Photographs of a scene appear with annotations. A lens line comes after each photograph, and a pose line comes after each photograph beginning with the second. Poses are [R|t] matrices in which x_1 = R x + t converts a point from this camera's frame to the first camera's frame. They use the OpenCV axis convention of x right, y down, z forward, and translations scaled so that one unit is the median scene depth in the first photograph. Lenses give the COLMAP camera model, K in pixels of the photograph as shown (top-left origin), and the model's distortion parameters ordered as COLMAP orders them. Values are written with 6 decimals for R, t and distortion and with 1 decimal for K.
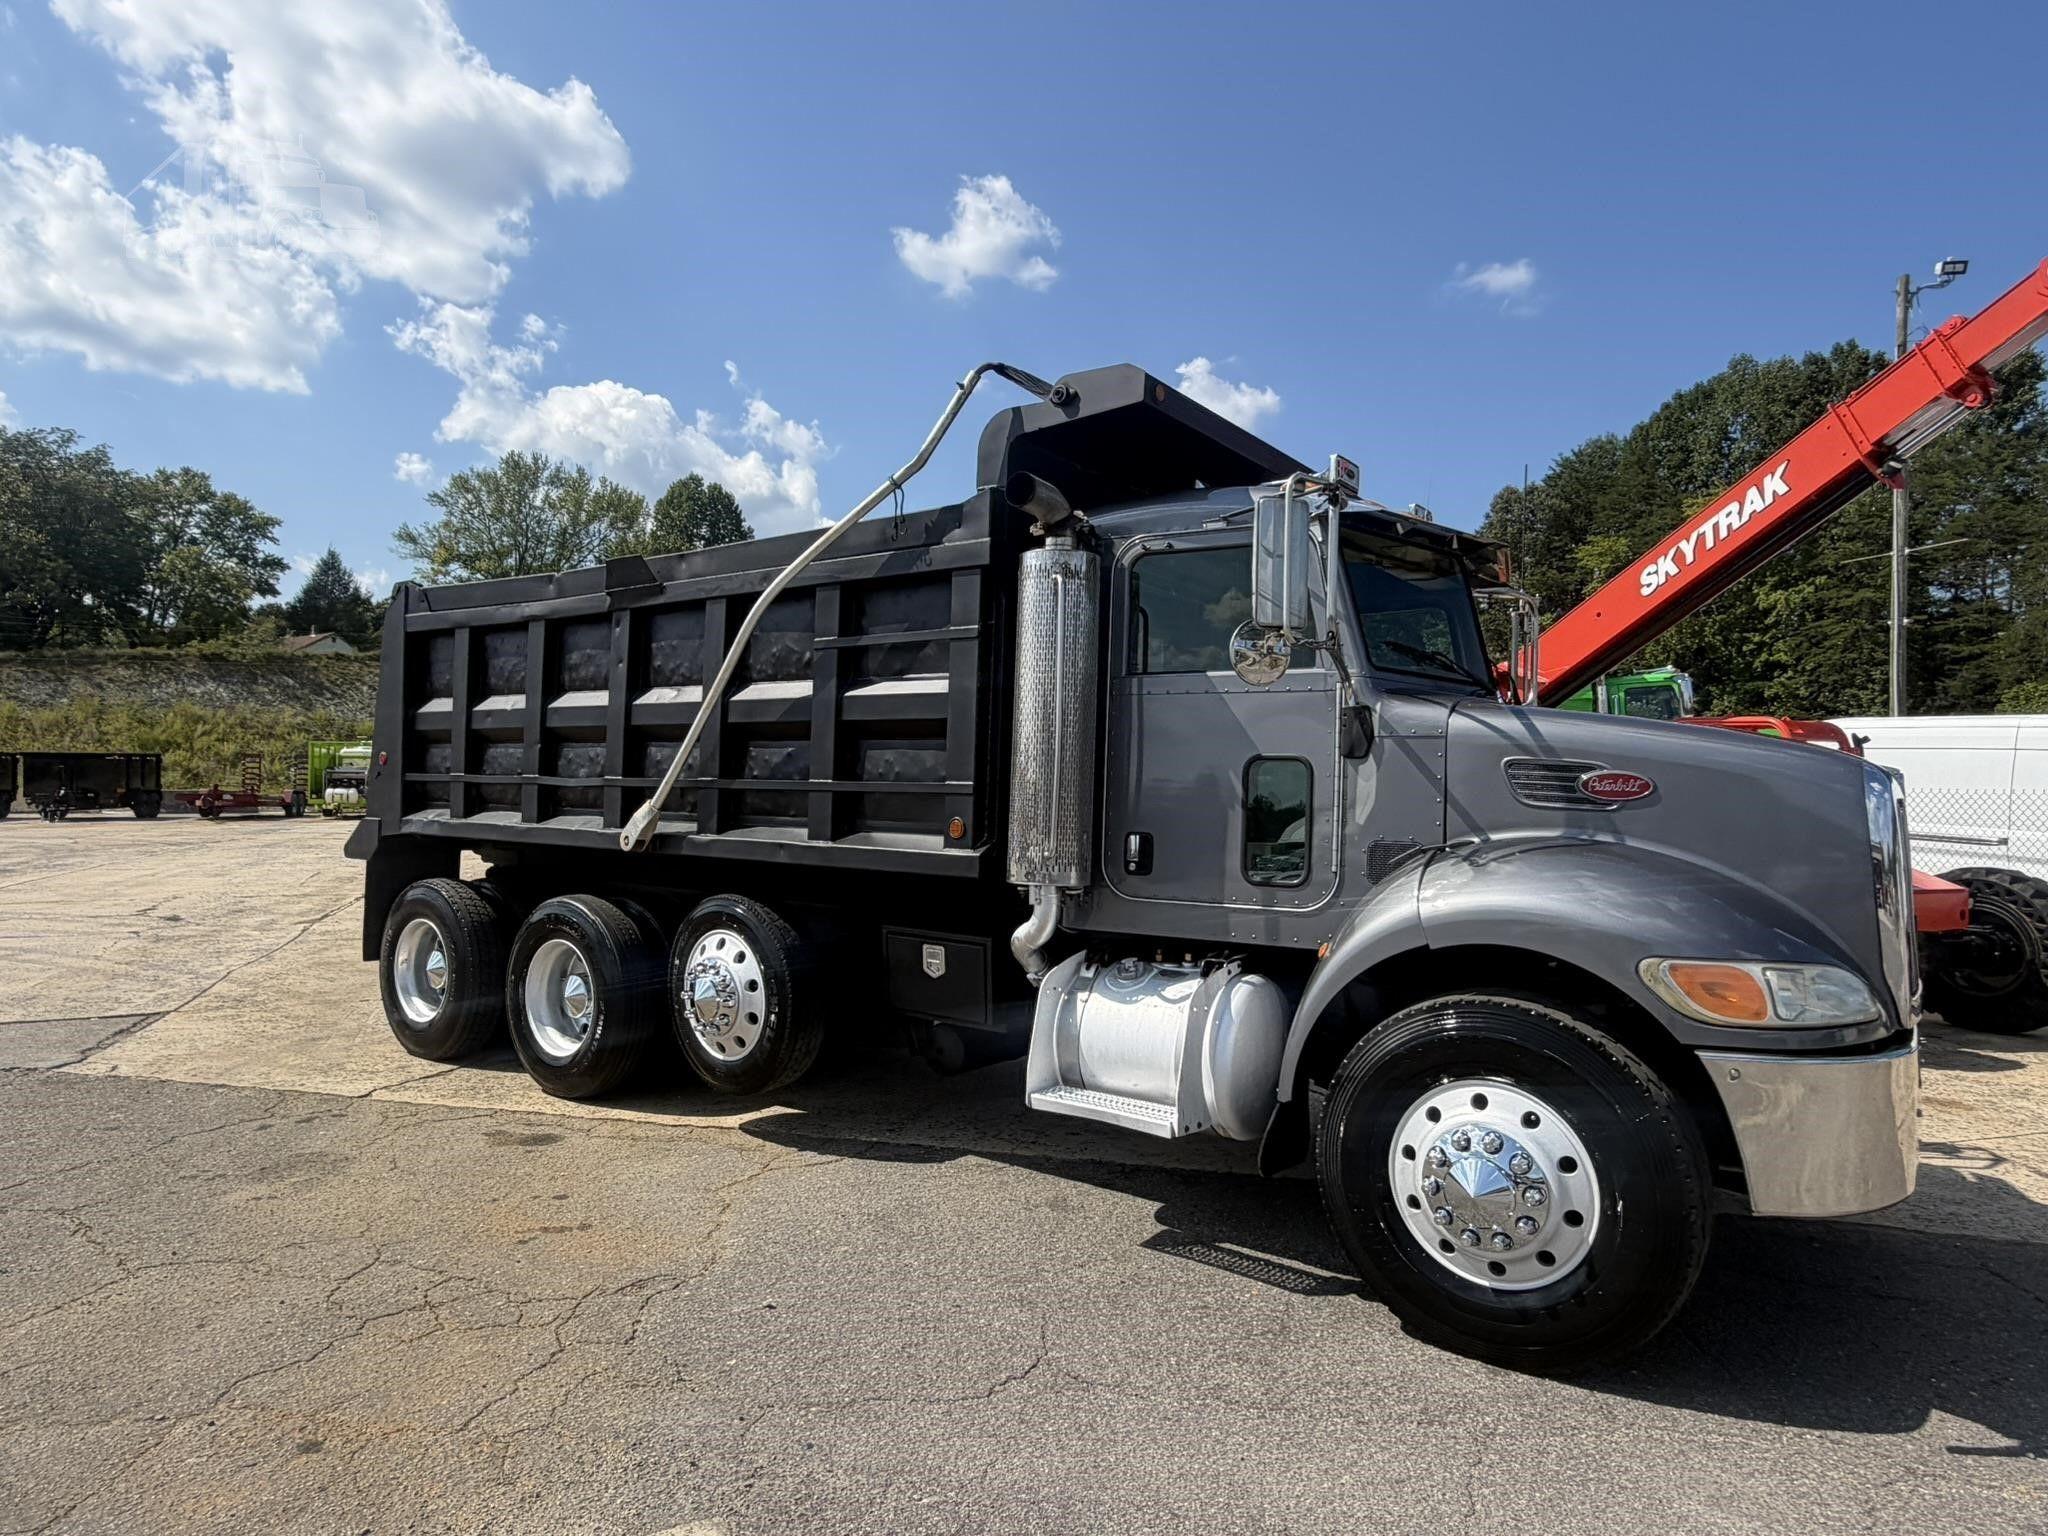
lens RADIAL K [[1229.8, 0, 1024.4], [0, 1229.8, 801.4], [0, 0, 1]] dist [-0.000502, 0.000523]
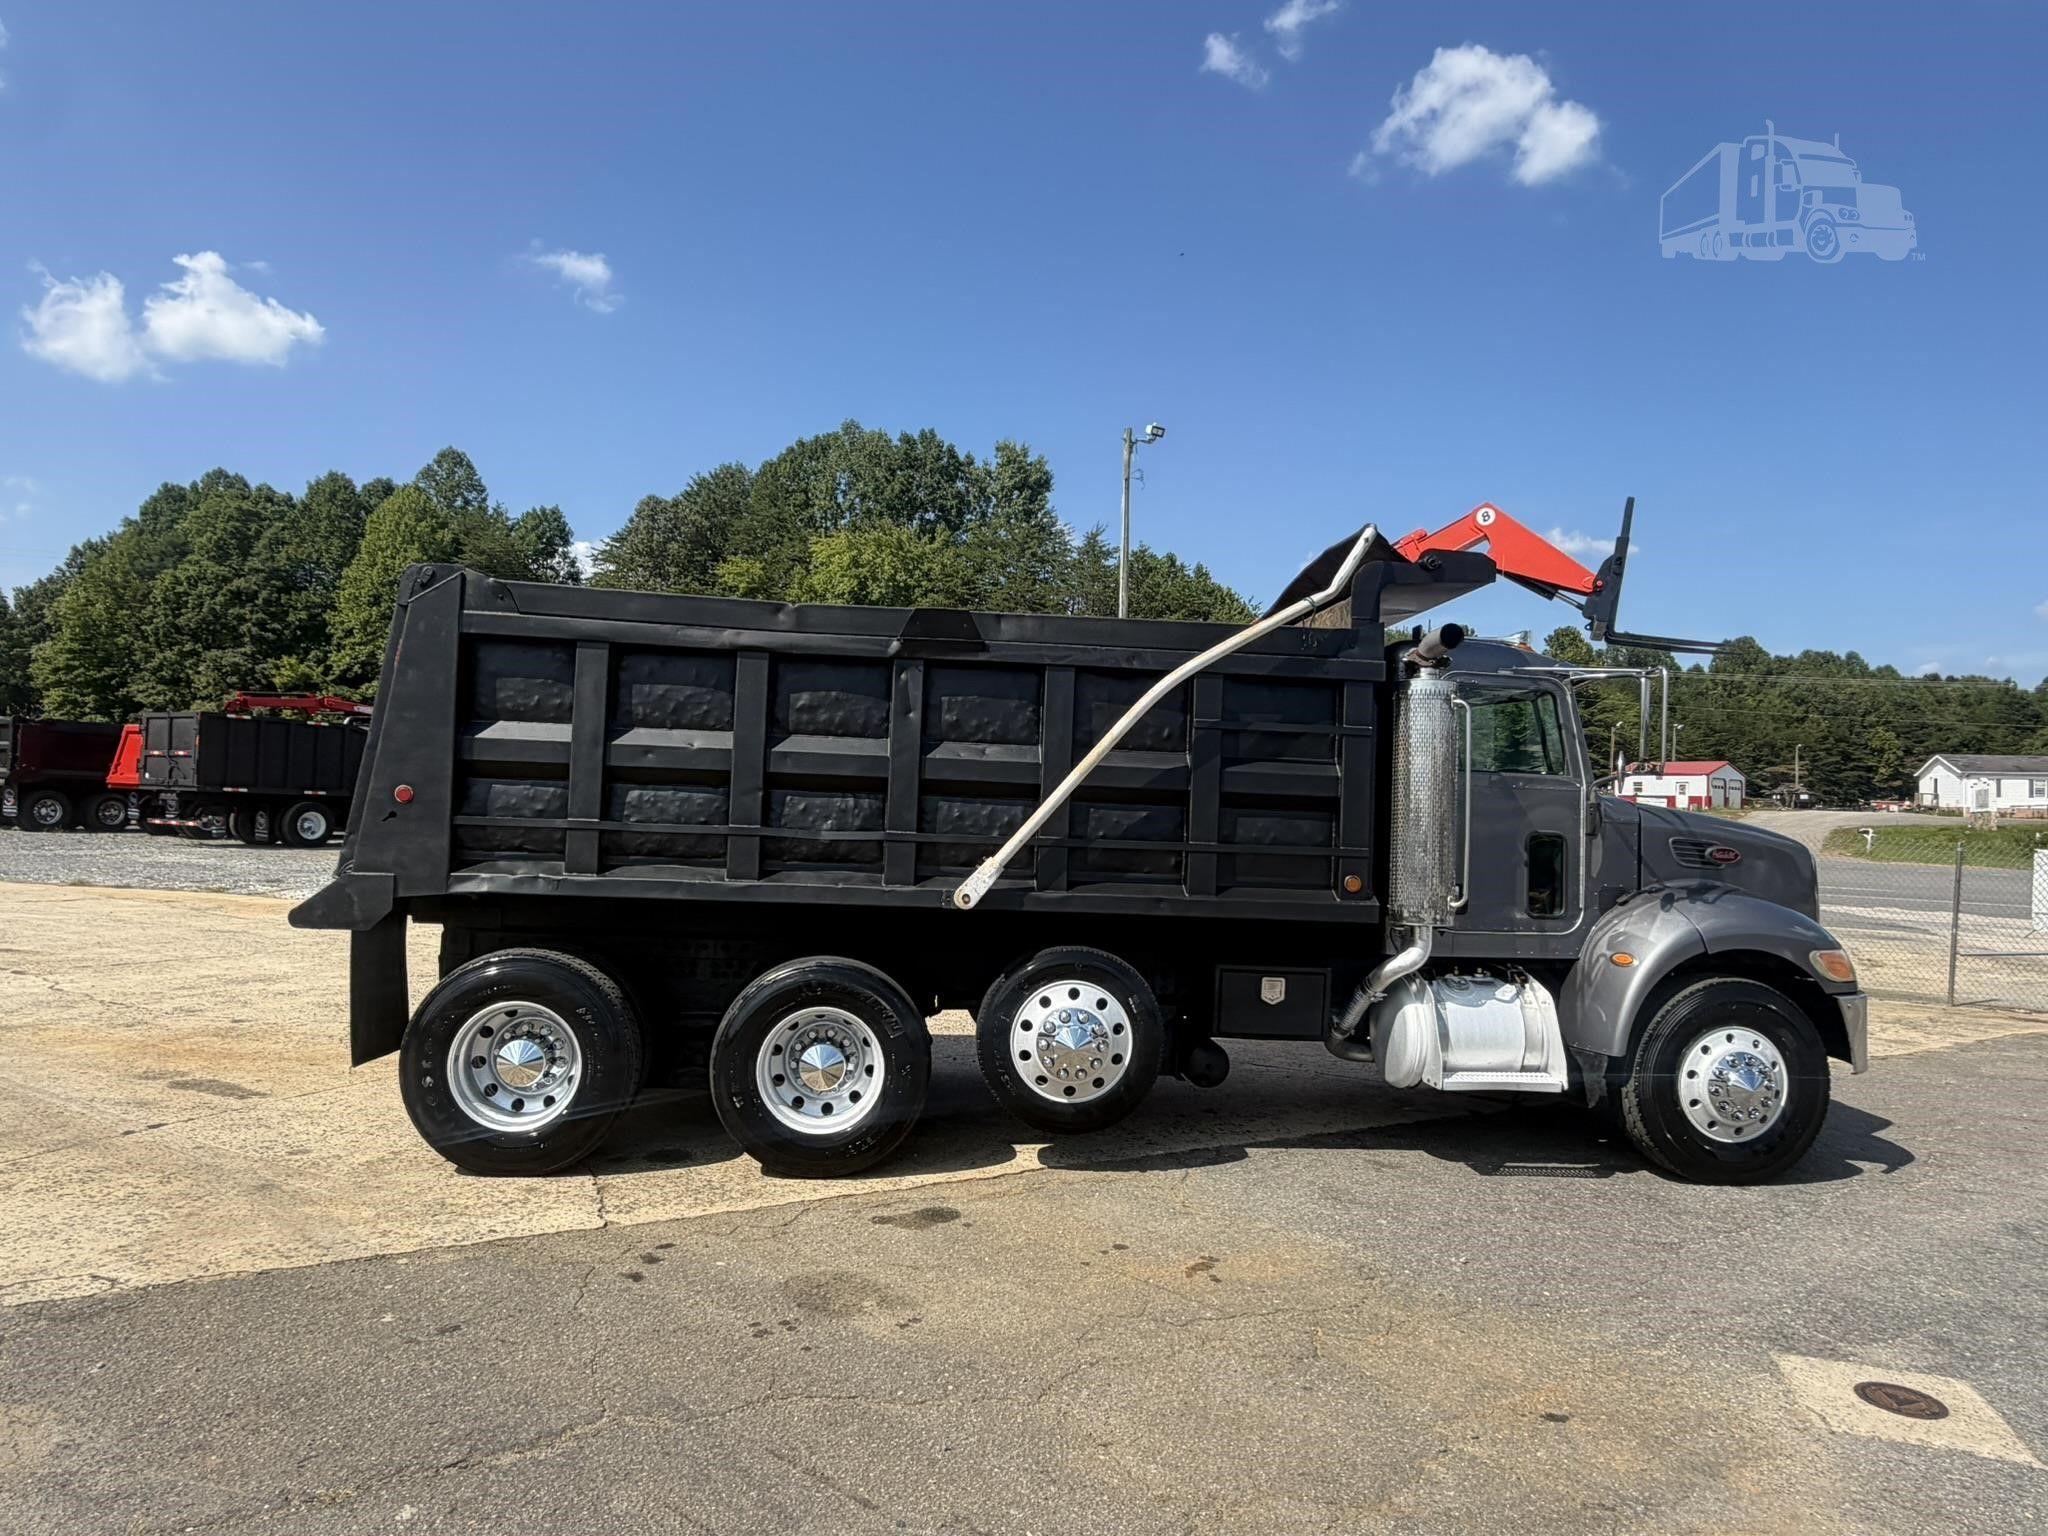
lens RADIAL K [[1229.8, 0, 1040.6], [0, 1229.8, 795.6], [0, 0, 1]] dist [-0.000502, 0.000523]
pose [[0.735035, 0.016750, 0.677822, -0.084517], [-0.017681, 0.999828, -0.005534, -0.004158], [-0.677798, -0.007917, 0.735205, 0.020542]]
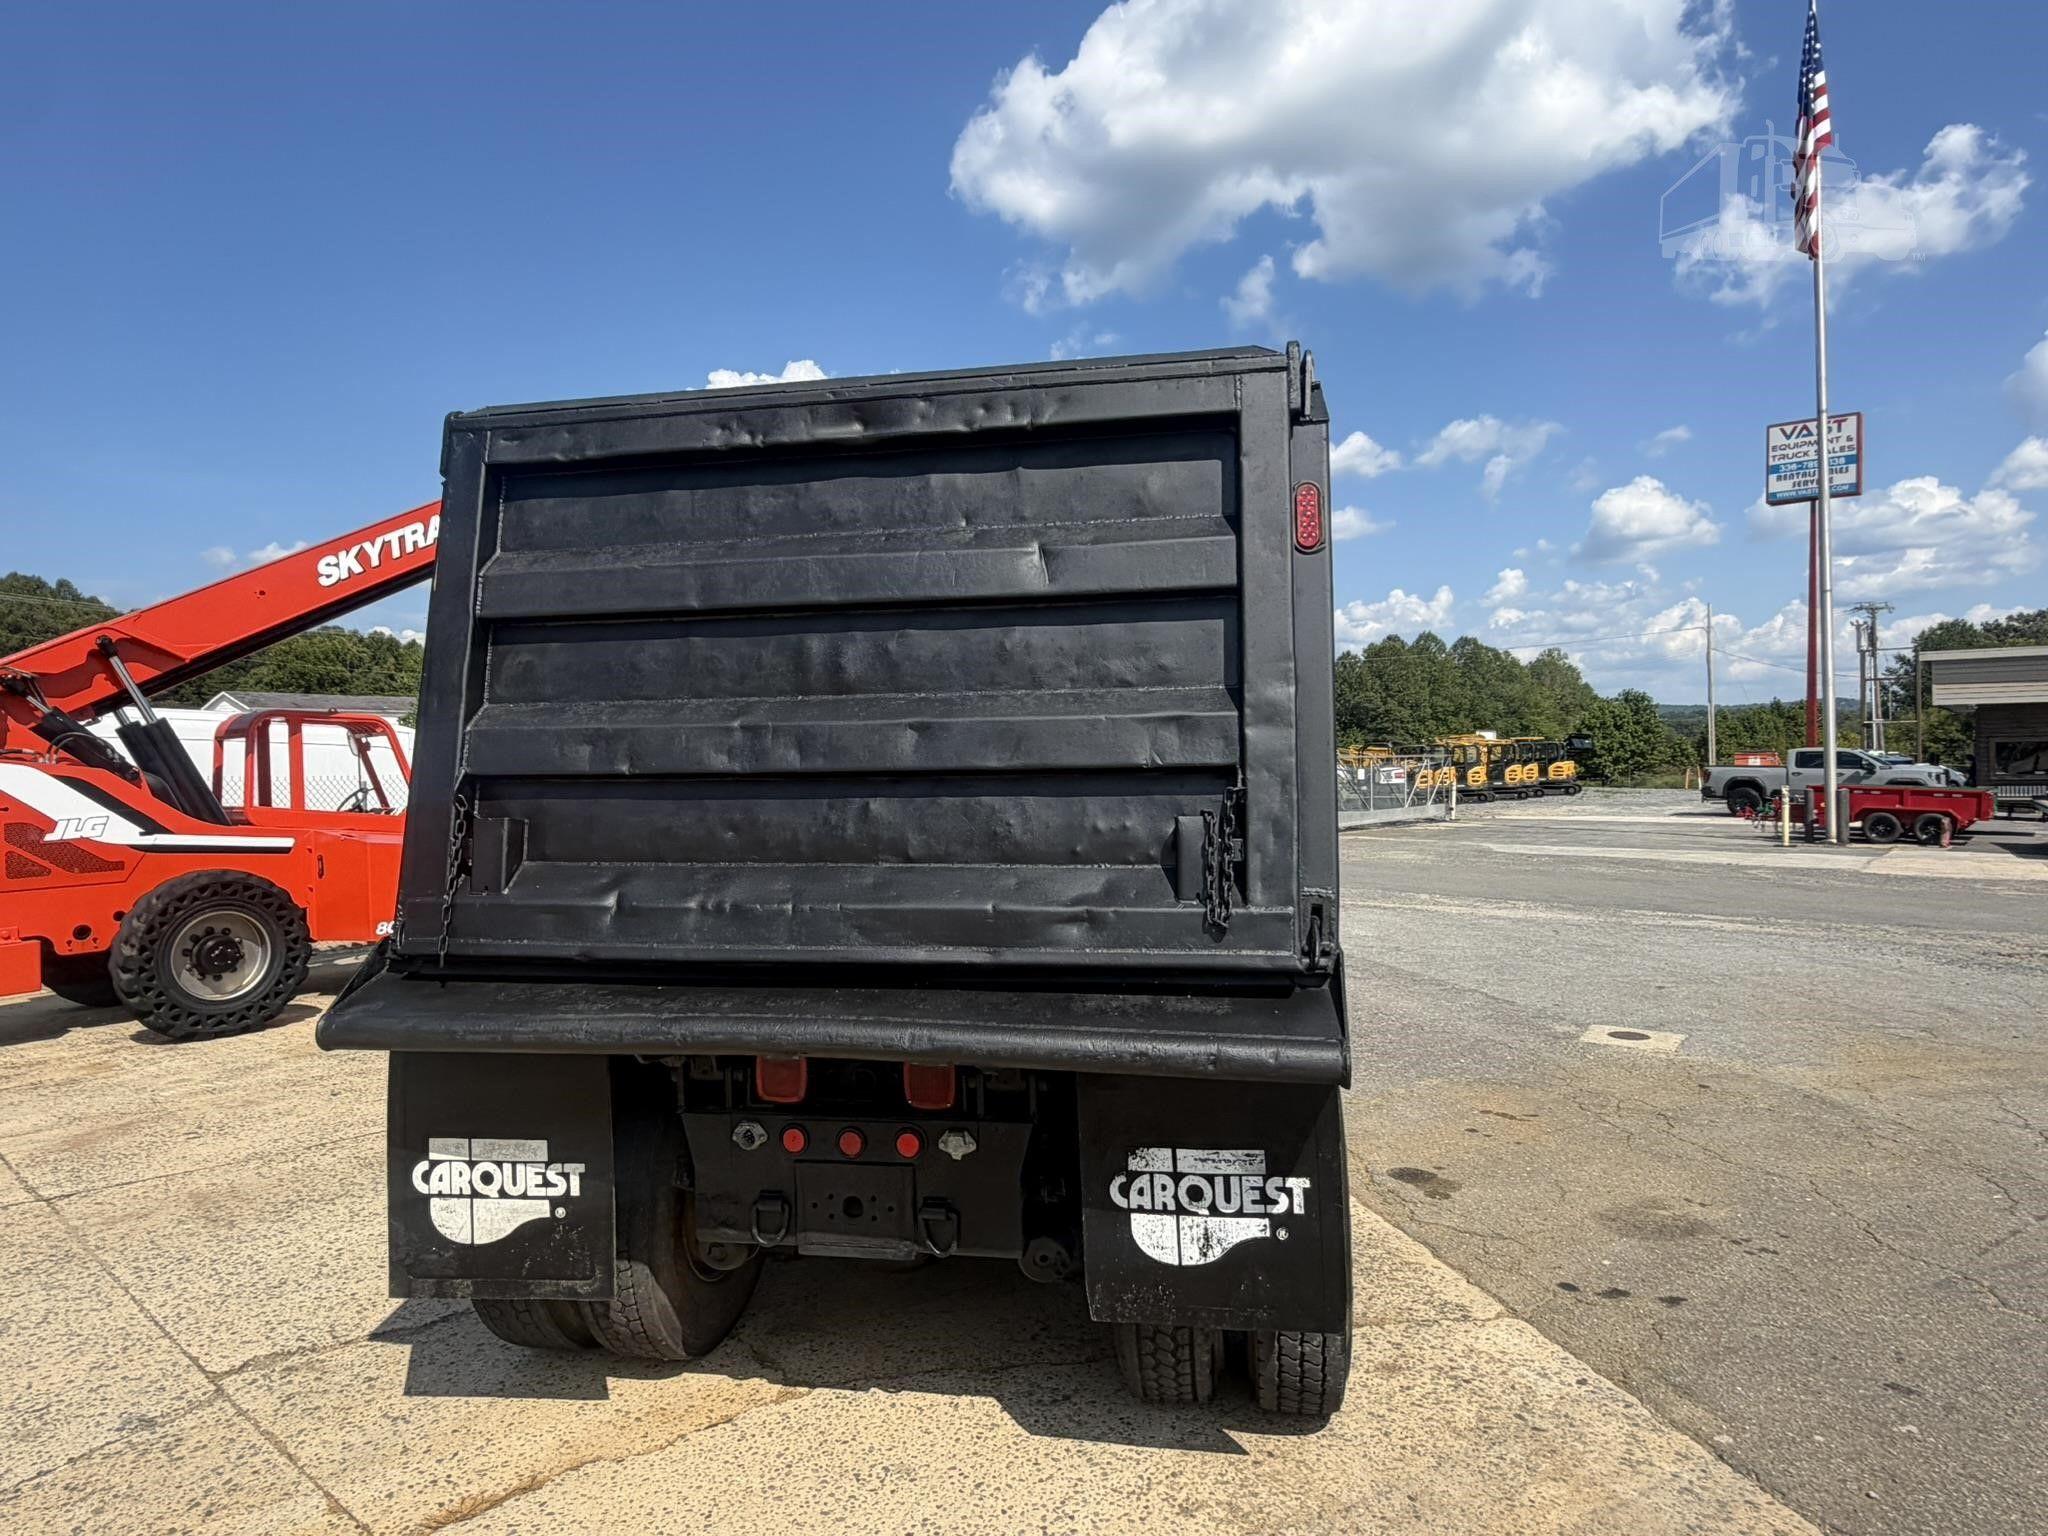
lens RADIAL K [[1229.8, 0, 1015.9], [0, 1229.8, 786.8], [0, 0, 1]] dist [-0.000502, 0.000523]
pose [[-0.428740, -0.029387, 0.902950, -0.095163], [0.014713, 0.999111, 0.039502, -0.005911], [-0.903308, 0.030221, -0.427926, 0.143104]]
